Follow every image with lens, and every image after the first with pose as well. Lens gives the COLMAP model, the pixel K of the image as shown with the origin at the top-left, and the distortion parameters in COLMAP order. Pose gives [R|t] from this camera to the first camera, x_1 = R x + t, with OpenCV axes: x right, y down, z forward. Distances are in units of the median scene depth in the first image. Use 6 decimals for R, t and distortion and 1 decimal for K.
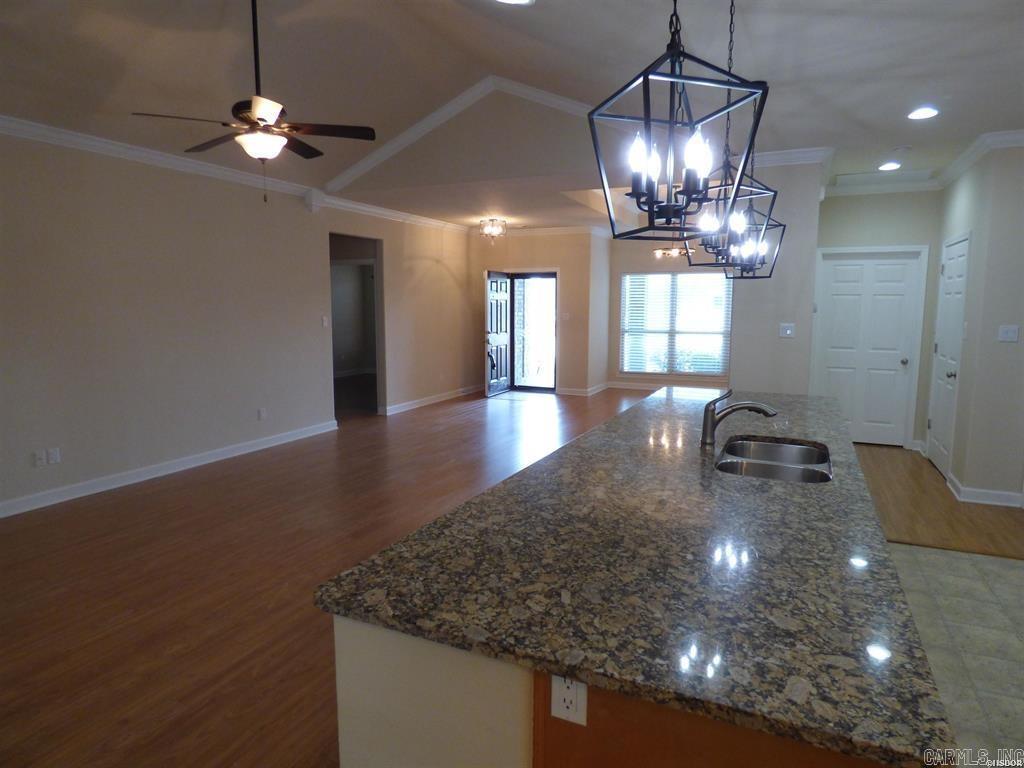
lens RADIAL K [[622.8, 0, 510.2], [0, 622.8, 384.1], [0, 0, 1]] dist [-0.012488, 0.003837]
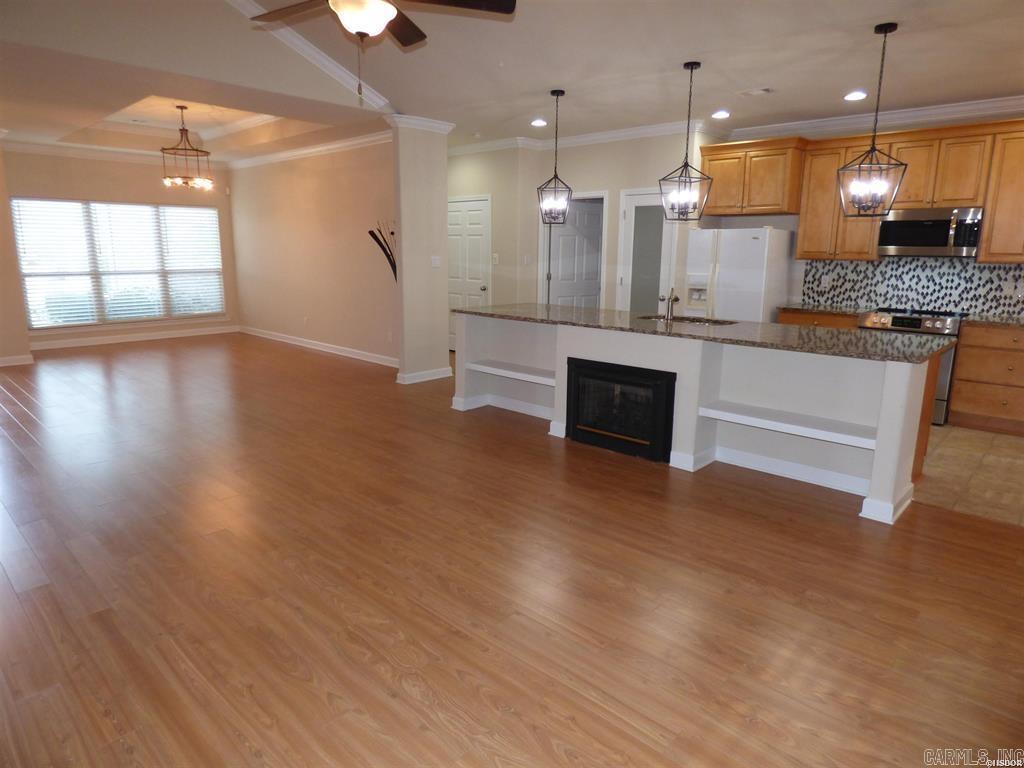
lens RADIAL K [[622.8, 0, 517.8], [0, 622.8, 379.8], [0, 0, 1]] dist [-0.012488, 0.003837]
pose [[0.313416, -0.196045, 0.929159, -0.886163], [0.112048, 0.979257, 0.168820, -0.050478], [-0.942982, 0.051199, 0.328882, 0.480586]]
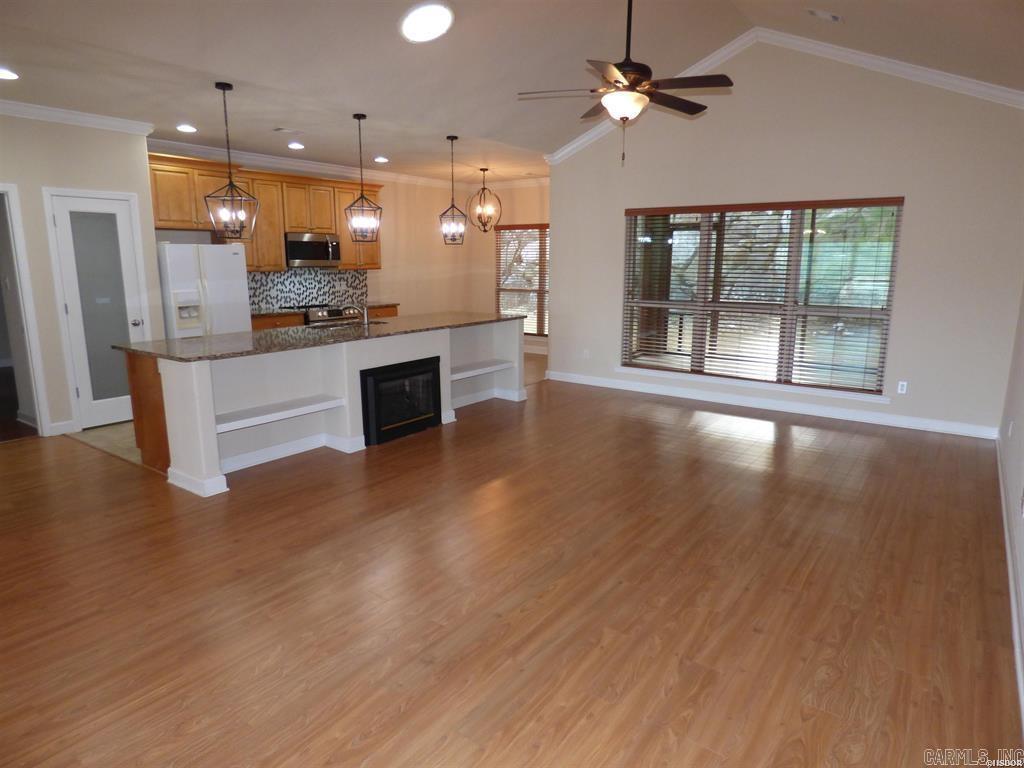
lens RADIAL K [[622.8, 0, 507.0], [0, 622.8, 380.6], [0, 0, 1]] dist [-0.012488, 0.003837]
pose [[-0.977701, -0.039419, 0.206271, -0.349627], [0.027058, 0.950393, 0.309874, -0.213782], [-0.208254, 0.308545, -0.928133, 1.708948]]
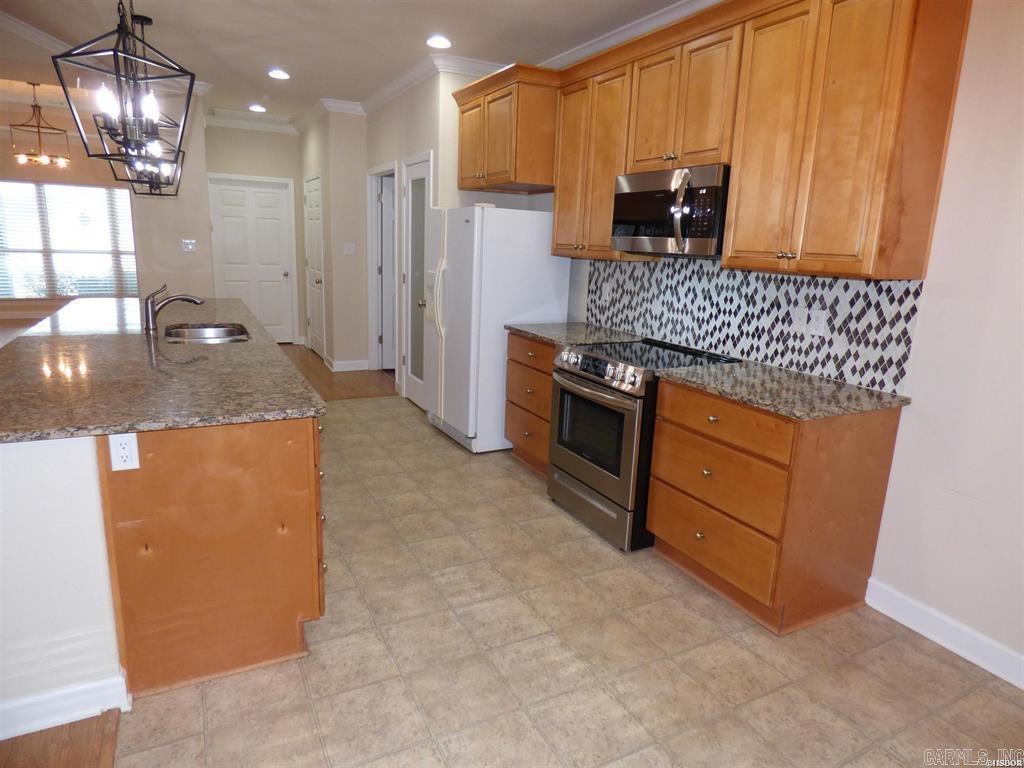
lens RADIAL K [[622.8, 0, 509.2], [0, 622.8, 377.8], [0, 0, 1]] dist [-0.012488, 0.003837]
pose [[0.614765, -0.147228, 0.774847, -0.126243], [0.062019, 0.988405, 0.138600, 0.037038], [-0.786268, -0.037151, 0.616767, -0.189350]]
